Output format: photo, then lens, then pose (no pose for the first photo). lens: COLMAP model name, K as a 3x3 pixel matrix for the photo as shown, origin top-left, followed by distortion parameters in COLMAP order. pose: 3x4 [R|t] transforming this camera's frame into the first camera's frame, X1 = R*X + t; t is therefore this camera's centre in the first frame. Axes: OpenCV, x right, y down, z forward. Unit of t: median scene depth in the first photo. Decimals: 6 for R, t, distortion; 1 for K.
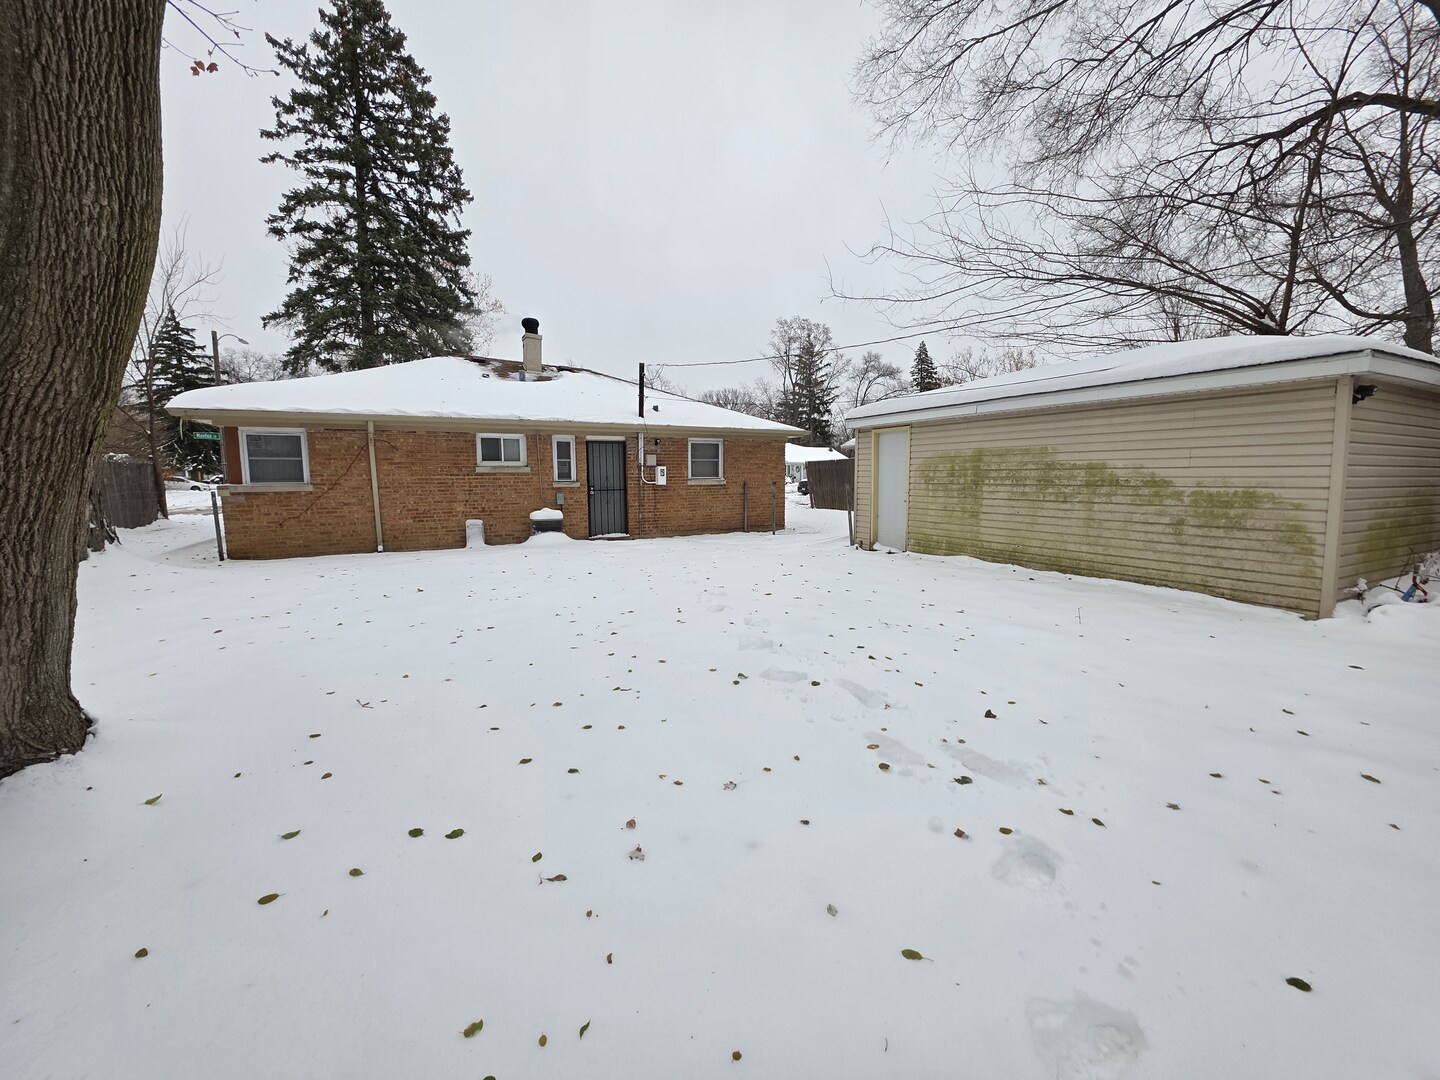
lens RADIAL K [[574.8, 0, 716.5], [0, 574.8, 536.1], [0, 0, 1]] dist [0.001578, -0.000010]
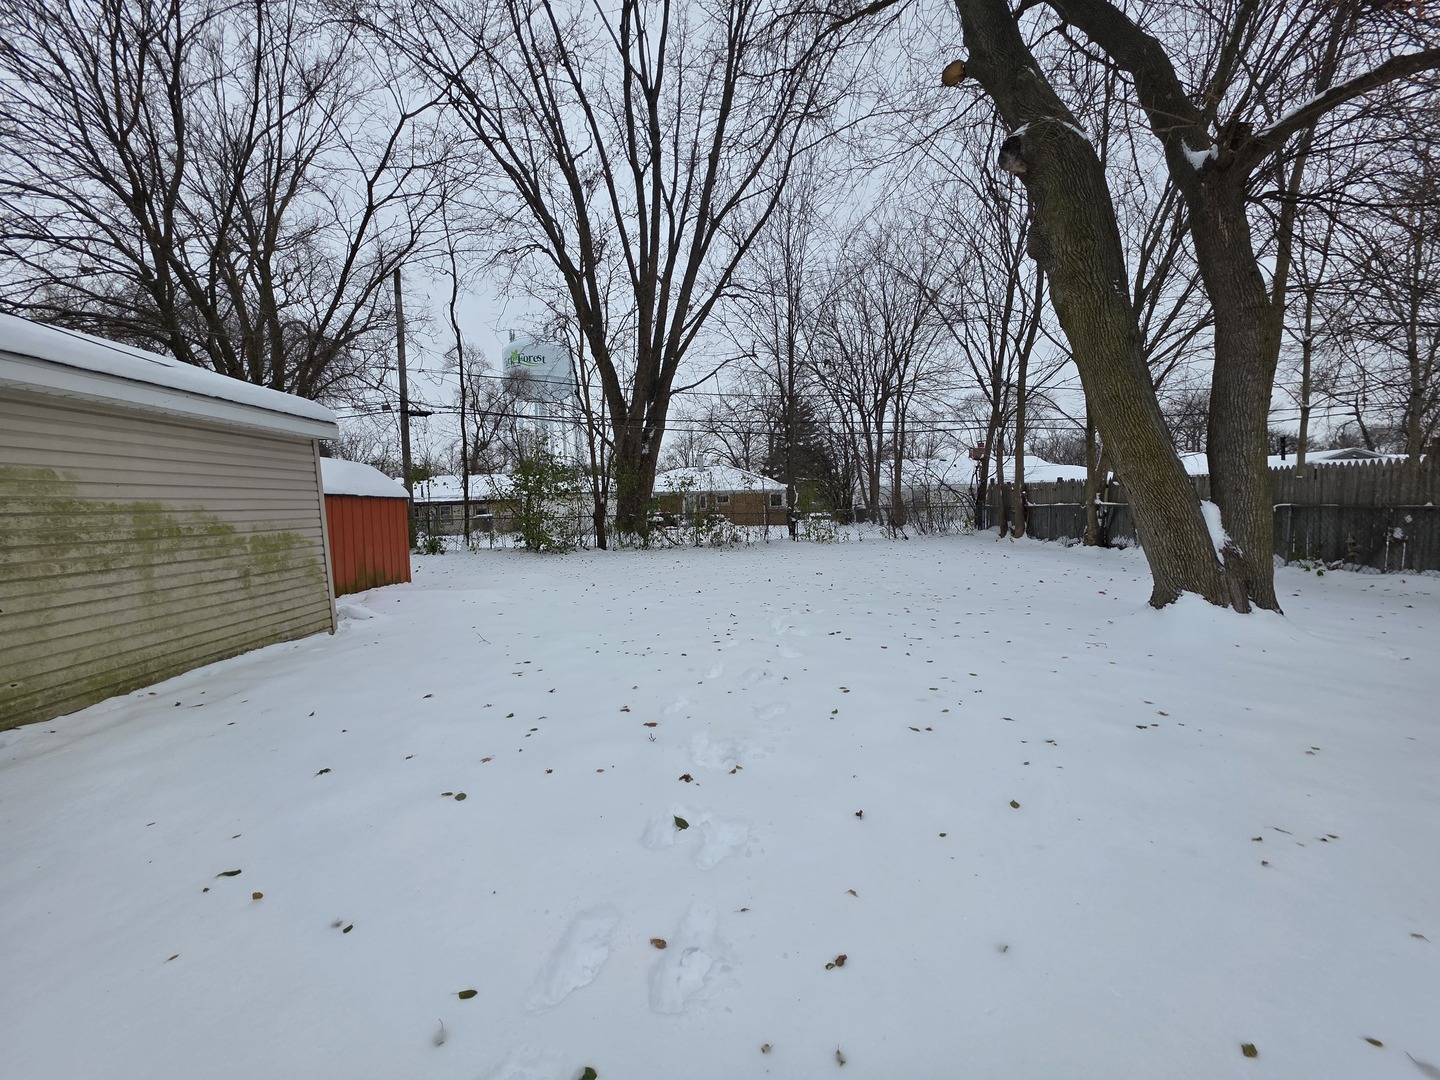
lens RADIAL K [[574.8, 0, 716.5], [0, 574.8, 536.1], [0, 0, 1]] dist [0.001578, -0.000010]
pose [[-0.896099, 0.003977, 0.443836, -0.190738], [0.079154, 0.985362, 0.150982, -0.139199], [-0.436739, 0.170426, -0.883297, 1.307538]]
